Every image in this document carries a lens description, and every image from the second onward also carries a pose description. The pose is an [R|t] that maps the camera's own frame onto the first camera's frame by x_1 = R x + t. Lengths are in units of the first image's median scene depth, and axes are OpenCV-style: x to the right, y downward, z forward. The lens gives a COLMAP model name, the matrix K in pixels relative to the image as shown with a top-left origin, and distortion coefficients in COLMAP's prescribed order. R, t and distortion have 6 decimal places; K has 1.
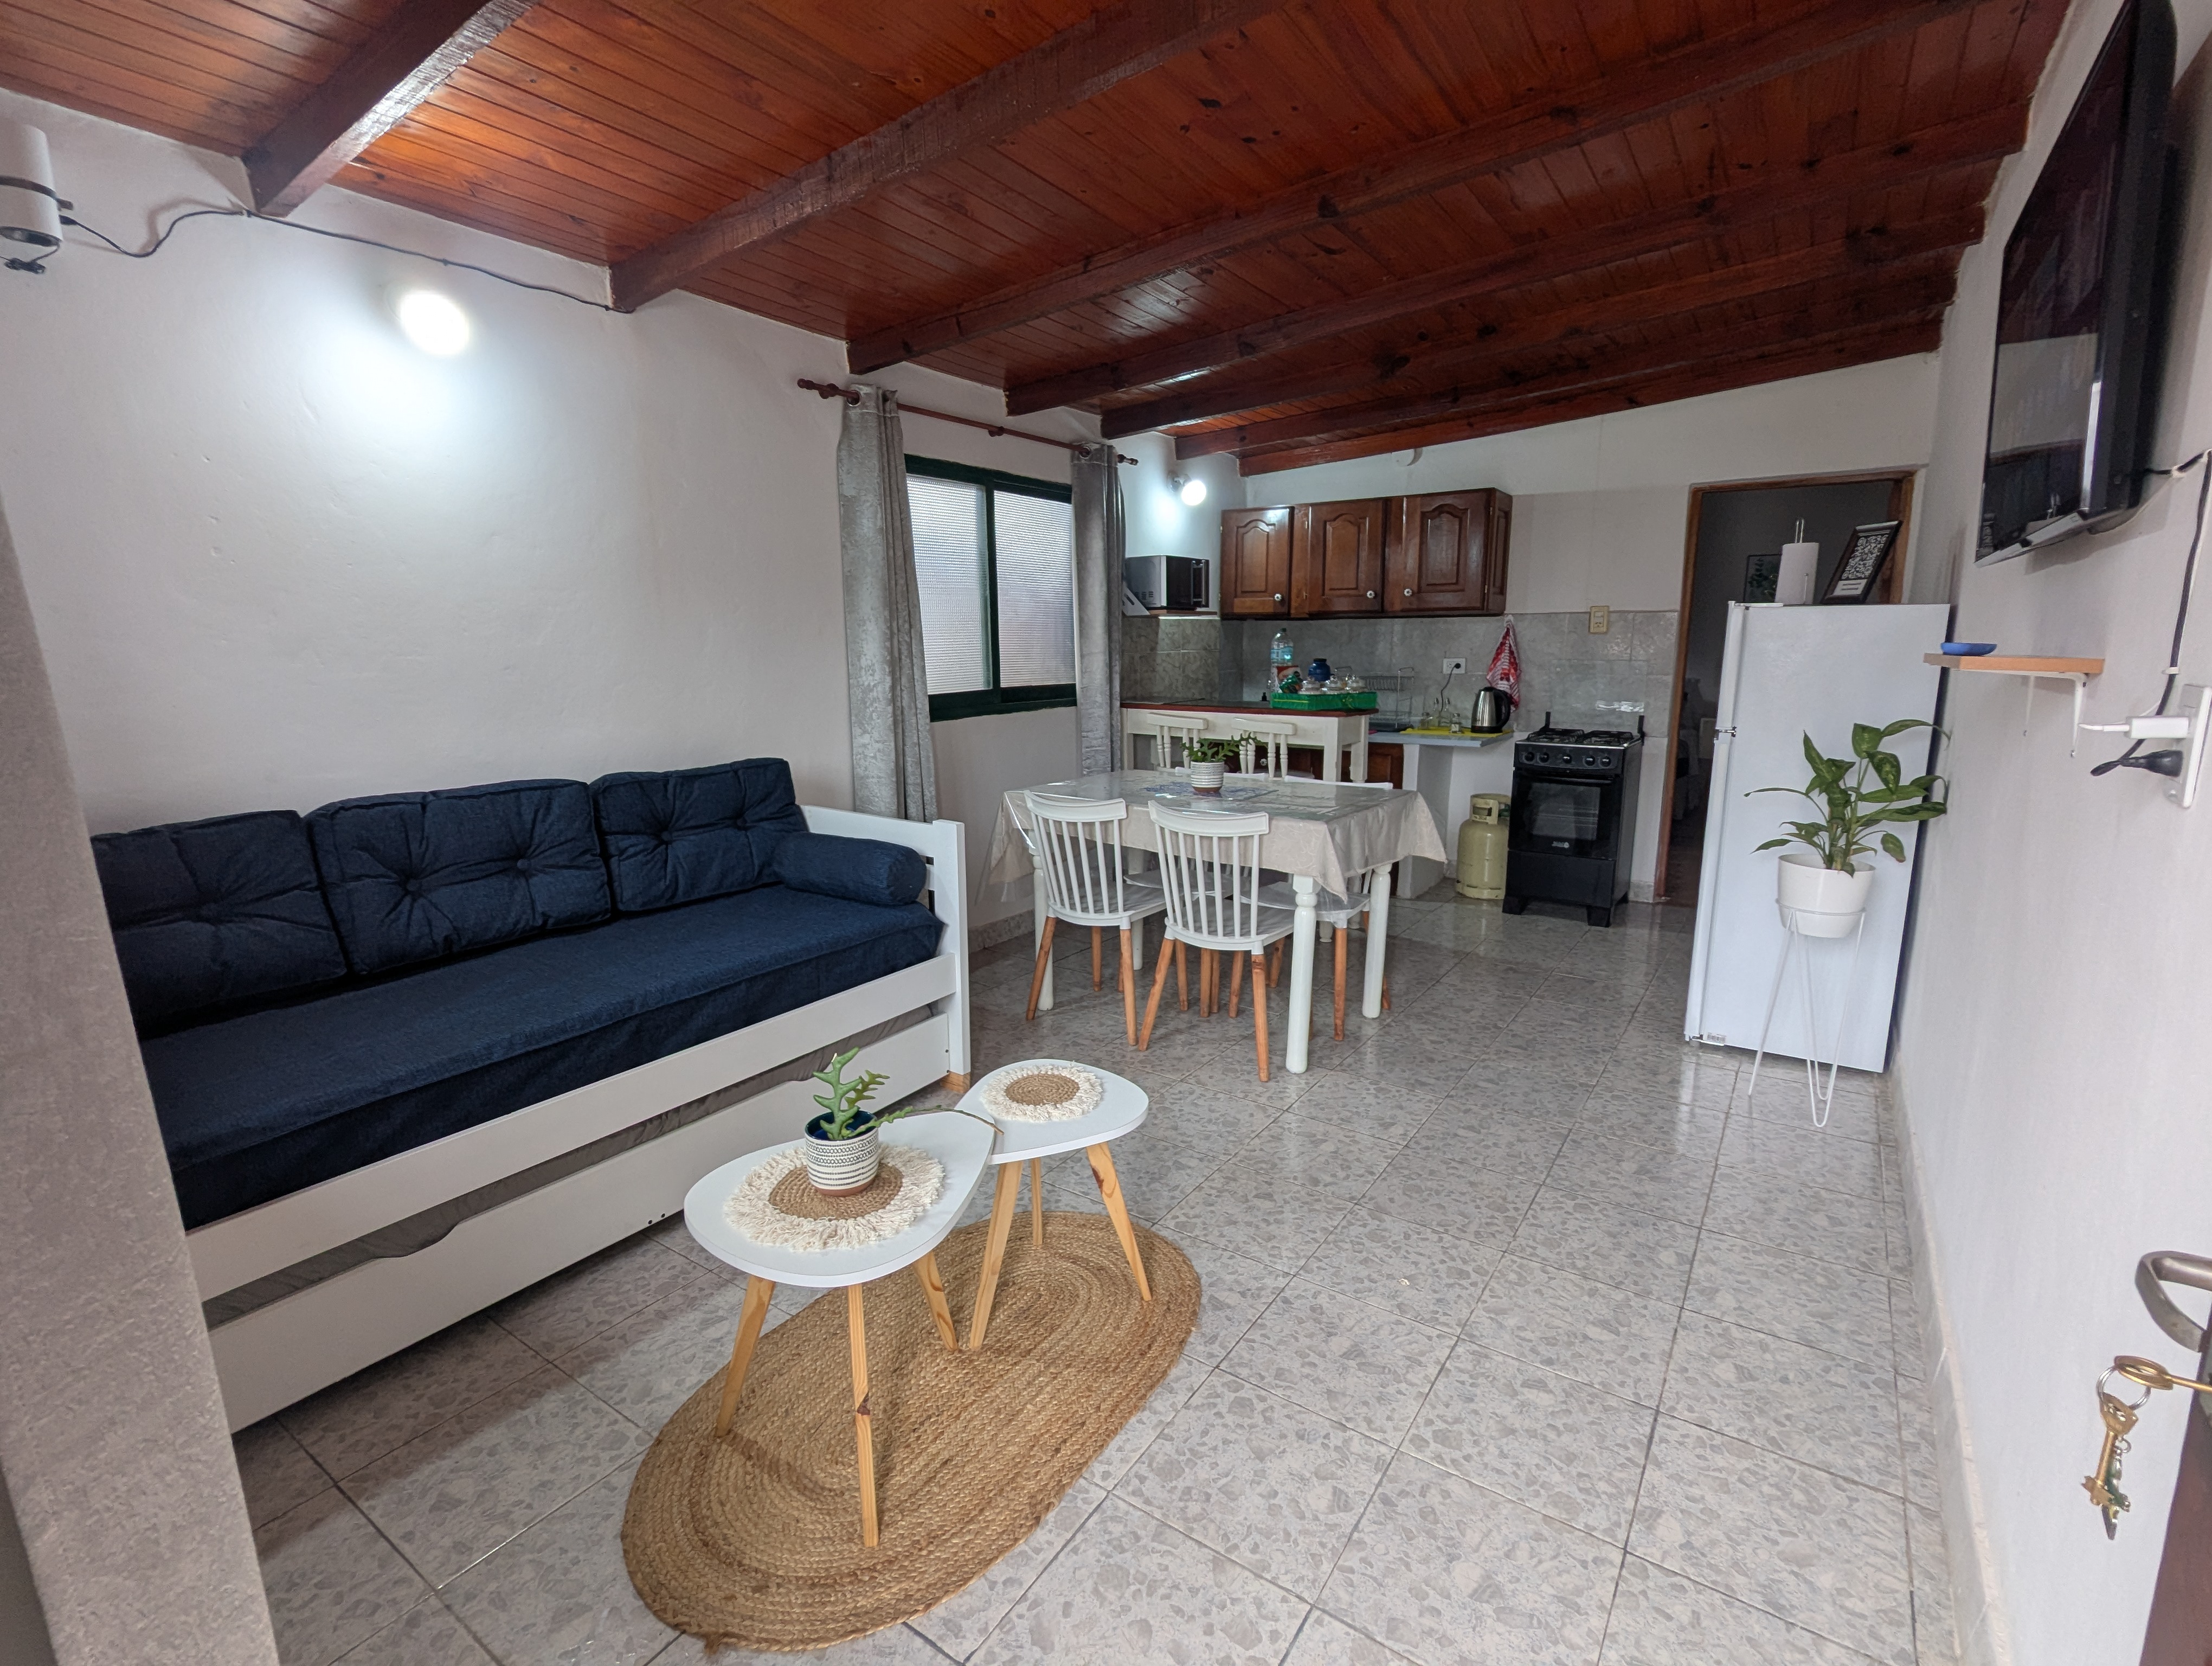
lens RADIAL K [[1044.0, 0, 1107.1], [0, 1044.0, 836.4], [0, 0, 1]] dist [0.002054, 0.000962]
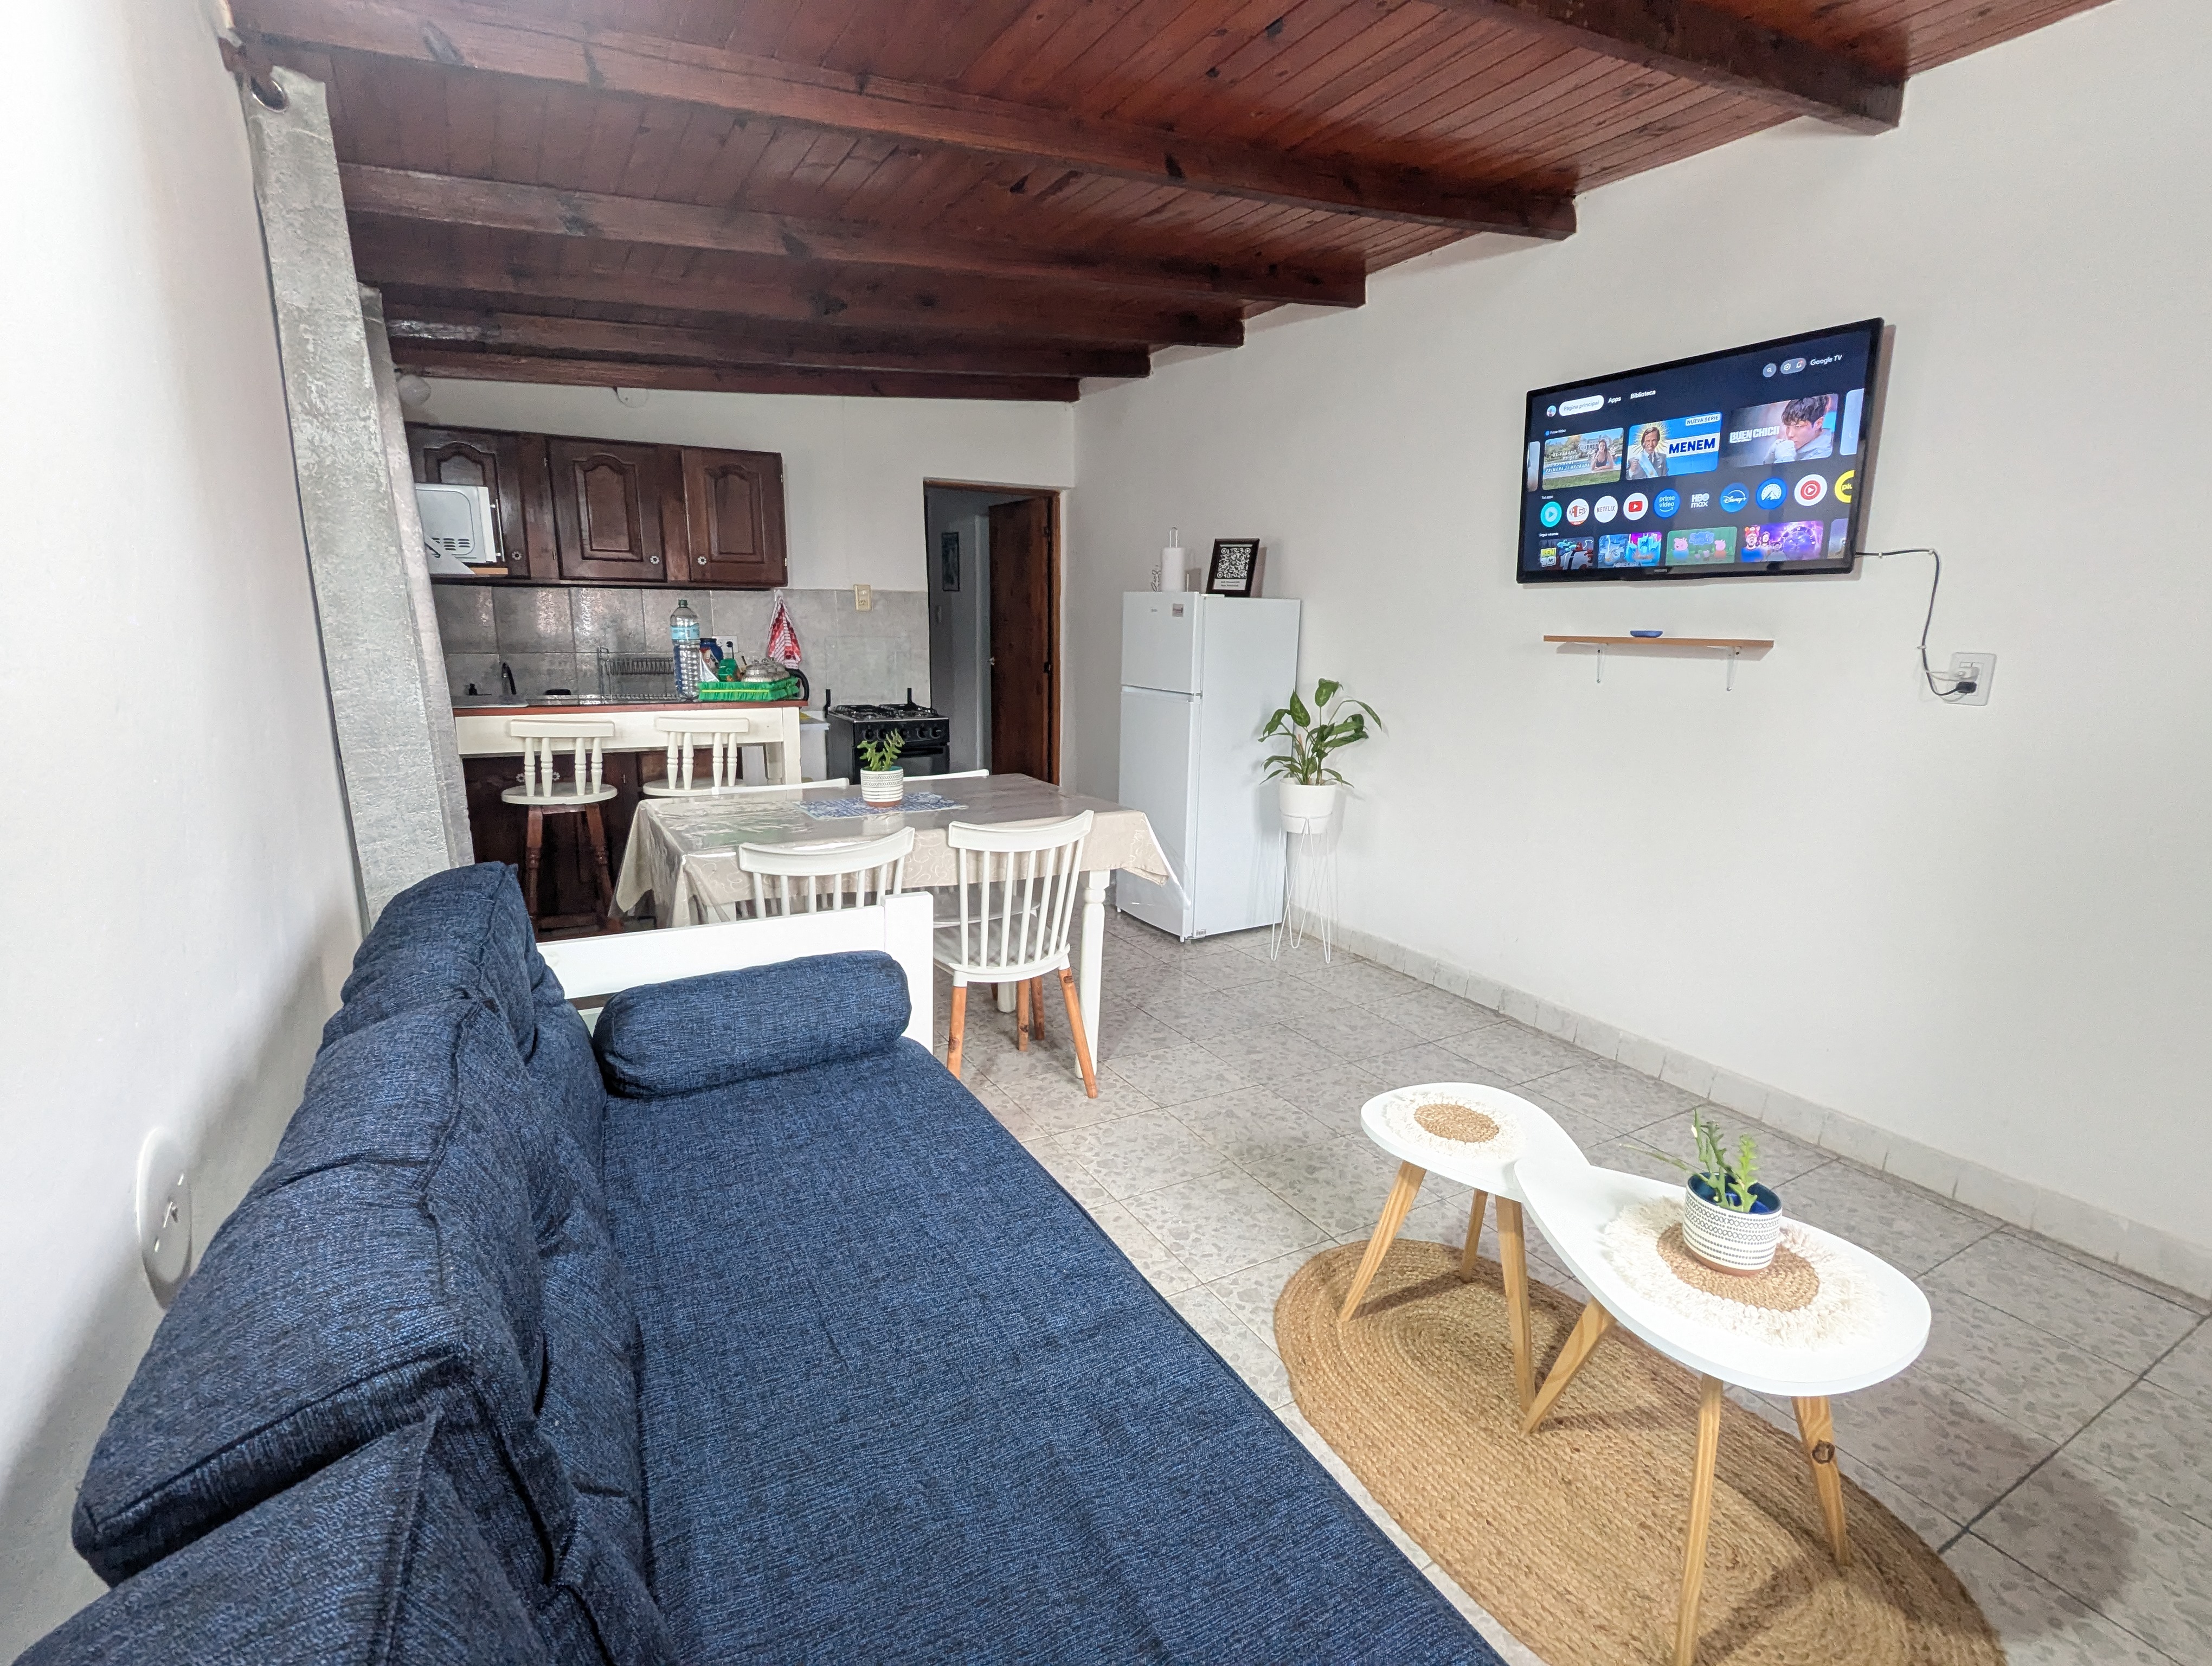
lens RADIAL K [[1041.1, 0, 1105.0], [0, 1041.1, 833.8], [0, 0, 1]] dist [-0.000637, 0.000234]
pose [[0.440796, -0.175441, 0.880295, -0.837315], [0.153883, 0.980964, 0.118449, -0.139427], [-0.884318, 0.083251, 0.459402, 0.737208]]
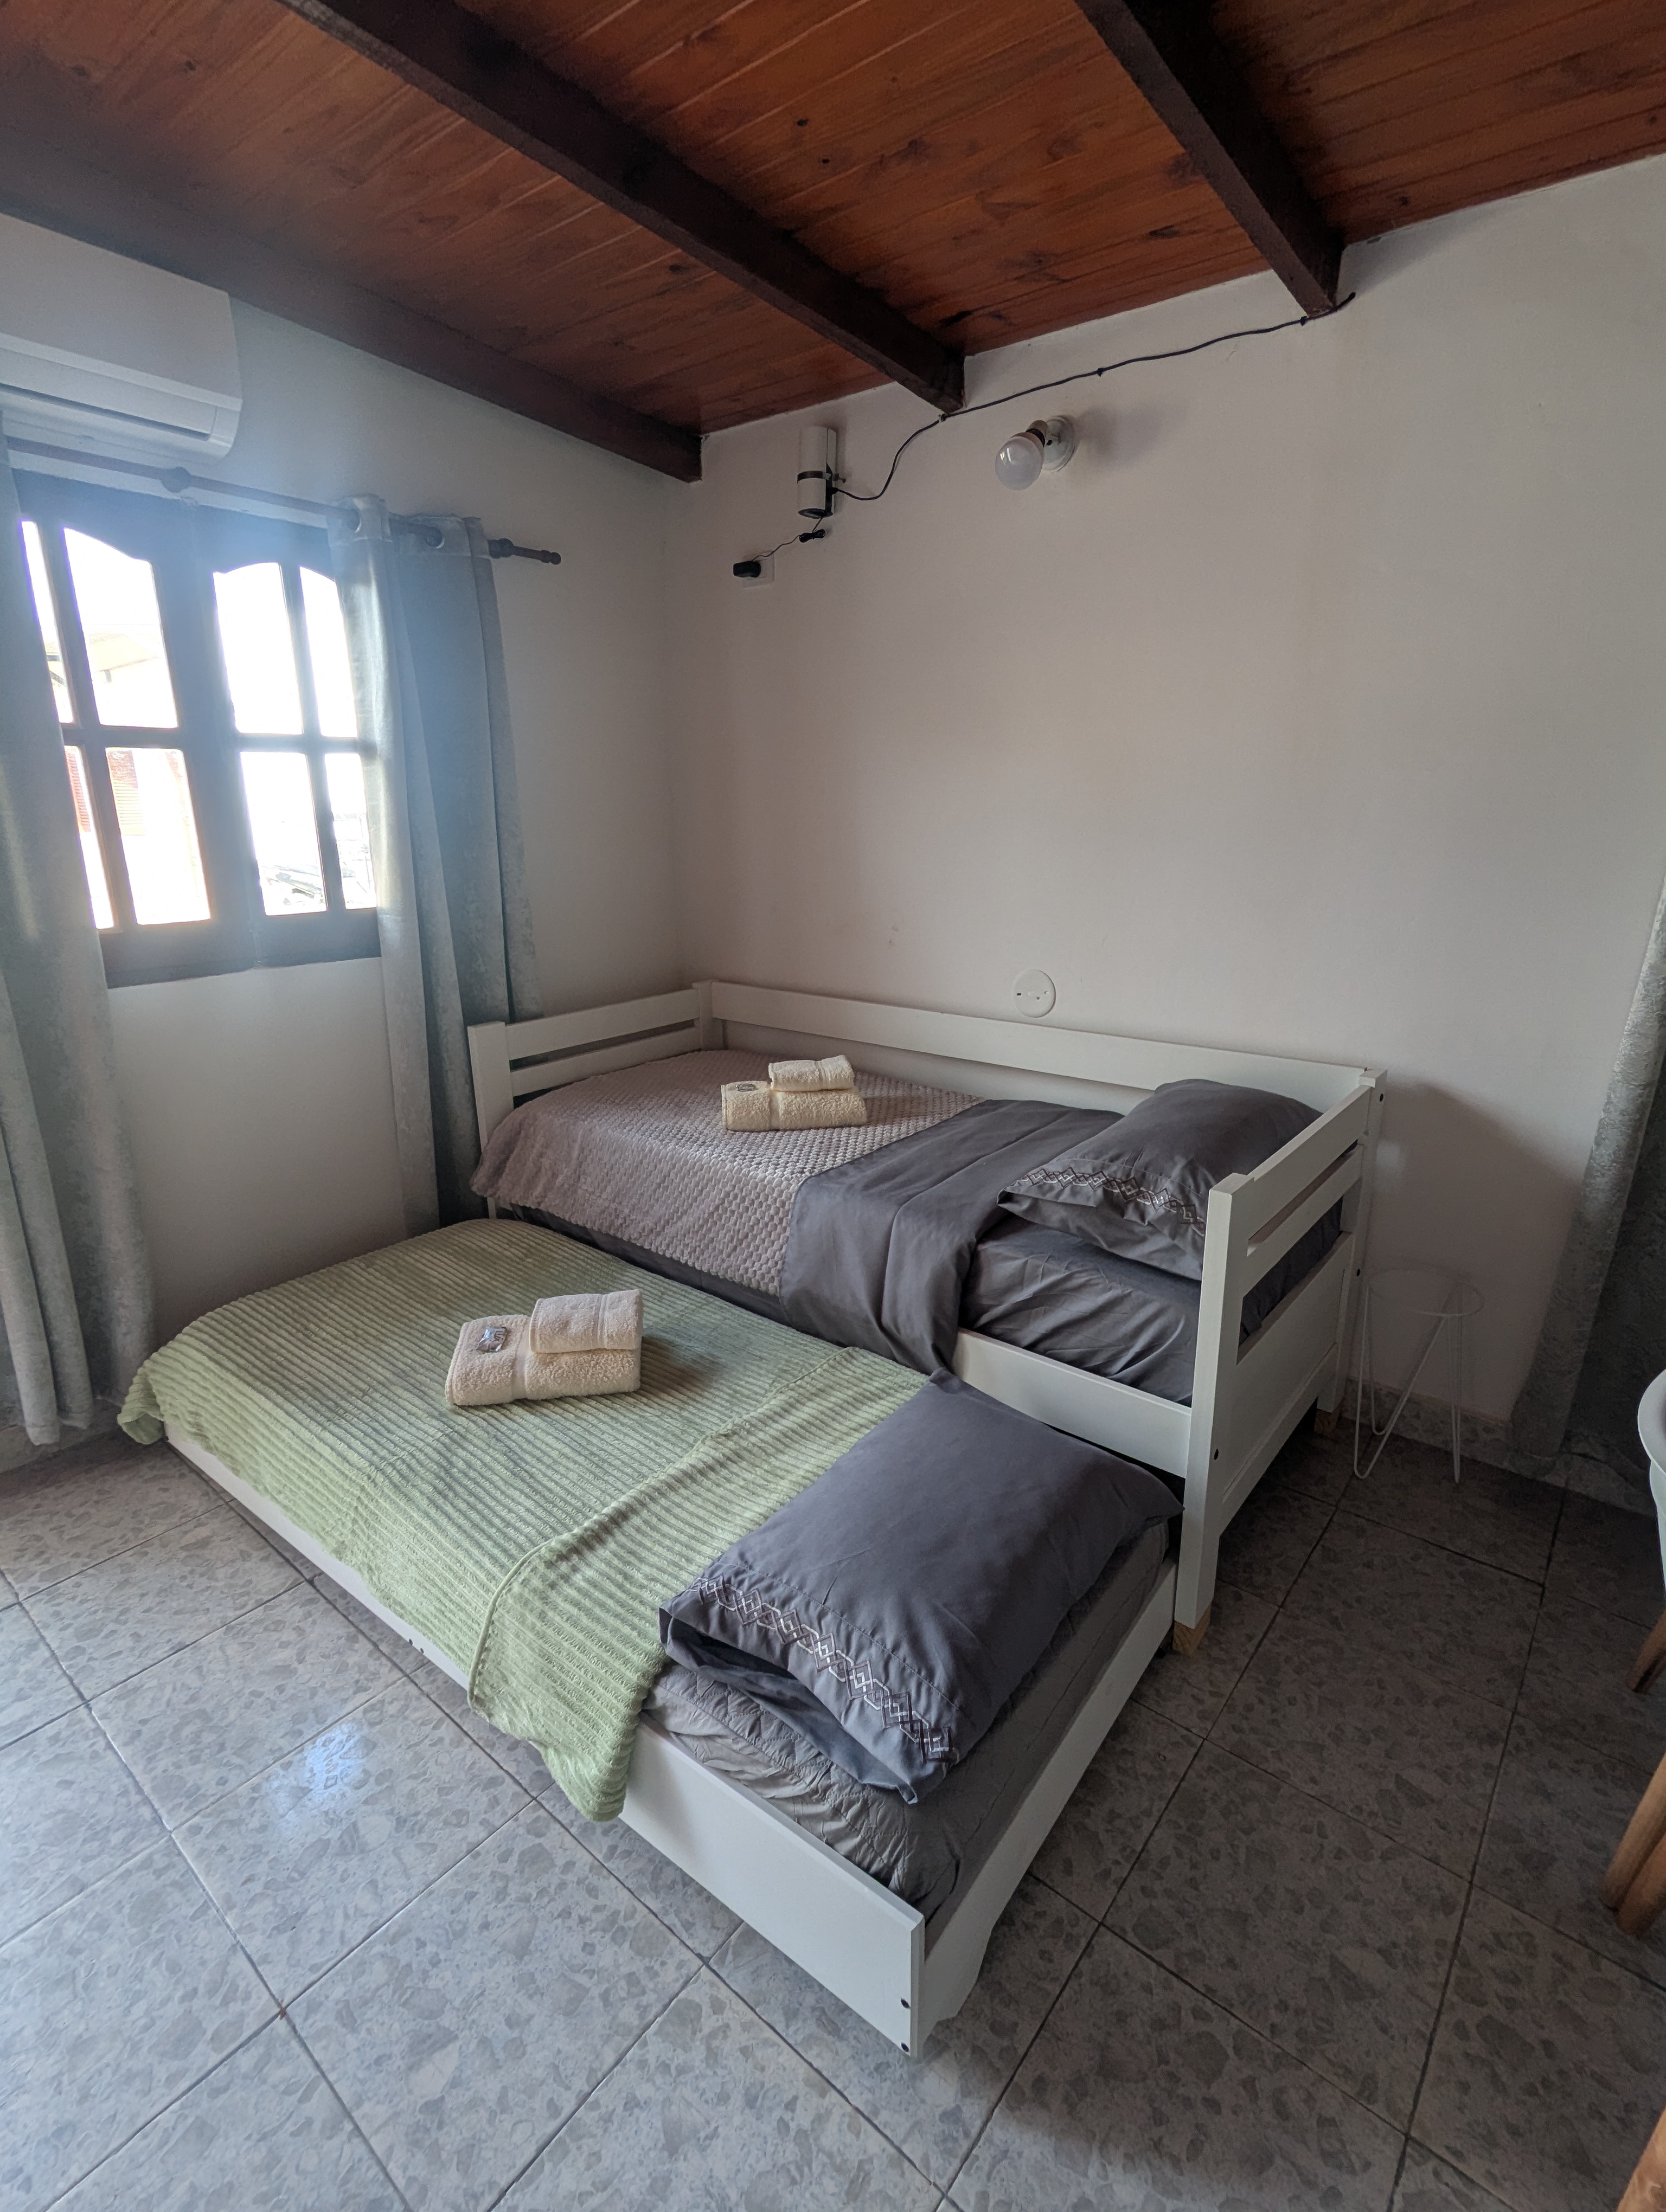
lens RADIAL K [[1061.8, 0, 830.7], [0, 1061.8, 1099.0], [0, 0, 1]] dist [0.010848, 0.001044]
pose [[-0.089406, 0.277763, -0.956480, 0.453241], [-0.183161, 0.939363, 0.289913, -0.216492], [0.979009, 0.201109, -0.033109, 1.030129]]
